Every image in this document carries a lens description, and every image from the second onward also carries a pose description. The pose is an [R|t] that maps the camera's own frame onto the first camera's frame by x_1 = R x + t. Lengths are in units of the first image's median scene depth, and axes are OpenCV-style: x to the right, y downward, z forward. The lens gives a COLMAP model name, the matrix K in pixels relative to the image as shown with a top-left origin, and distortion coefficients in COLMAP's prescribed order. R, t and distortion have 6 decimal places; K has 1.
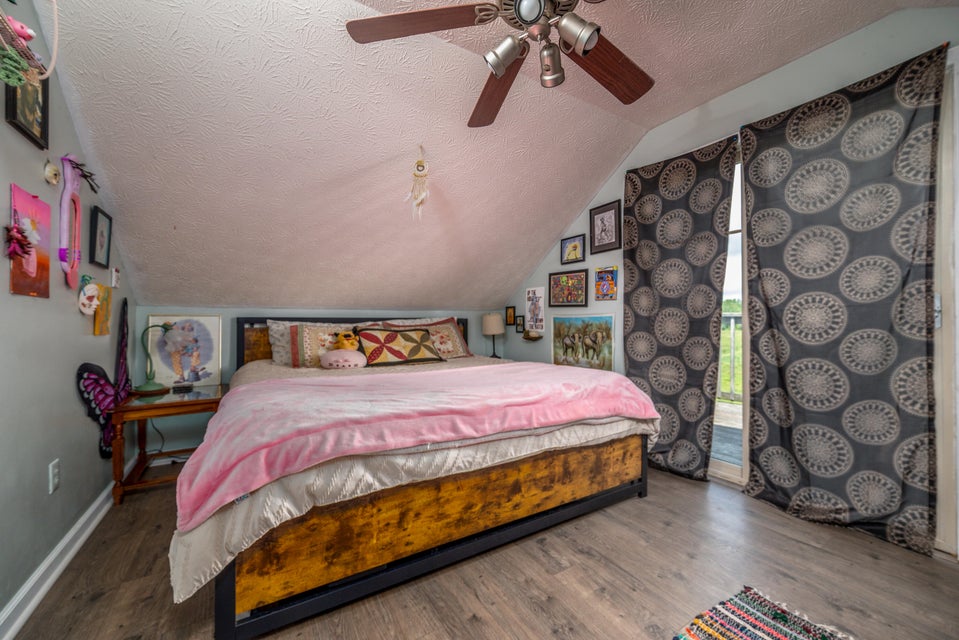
lens RADIAL K [[378.0, 0, 480.8], [0, 378.0, 320.6], [0, 0, 1]] dist [-0.000267, -0.000321]
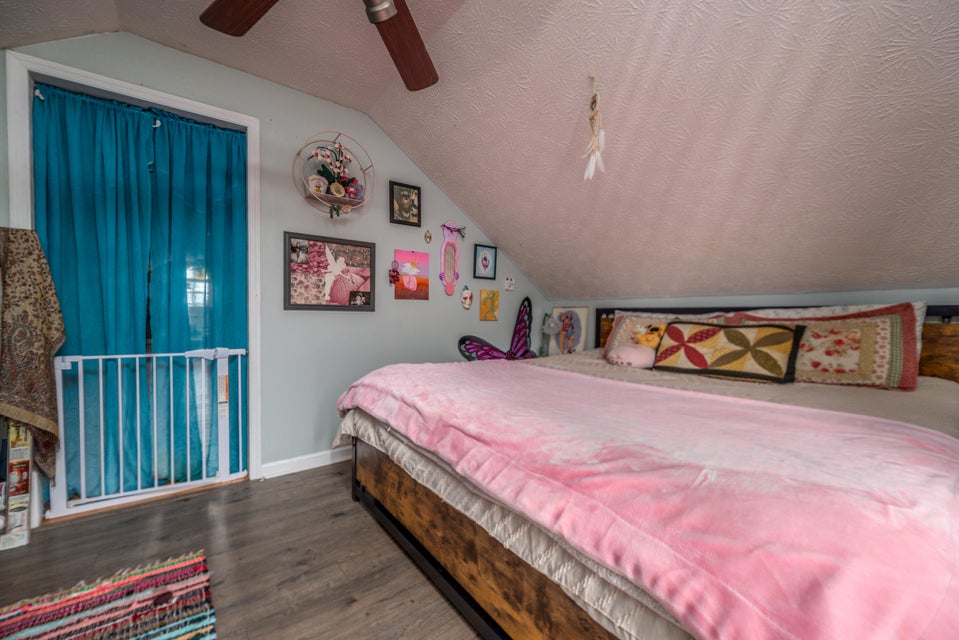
lens RADIAL K [[378.0, 0, 480.8], [0, 378.0, 320.6], [0, 0, 1]] dist [-0.000267, -0.000321]
pose [[0.100294, 0.022521, -0.994703, 0.643302], [0.000571, 0.999742, 0.022693, 0.003071], [0.994958, -0.002844, 0.100255, 0.787917]]
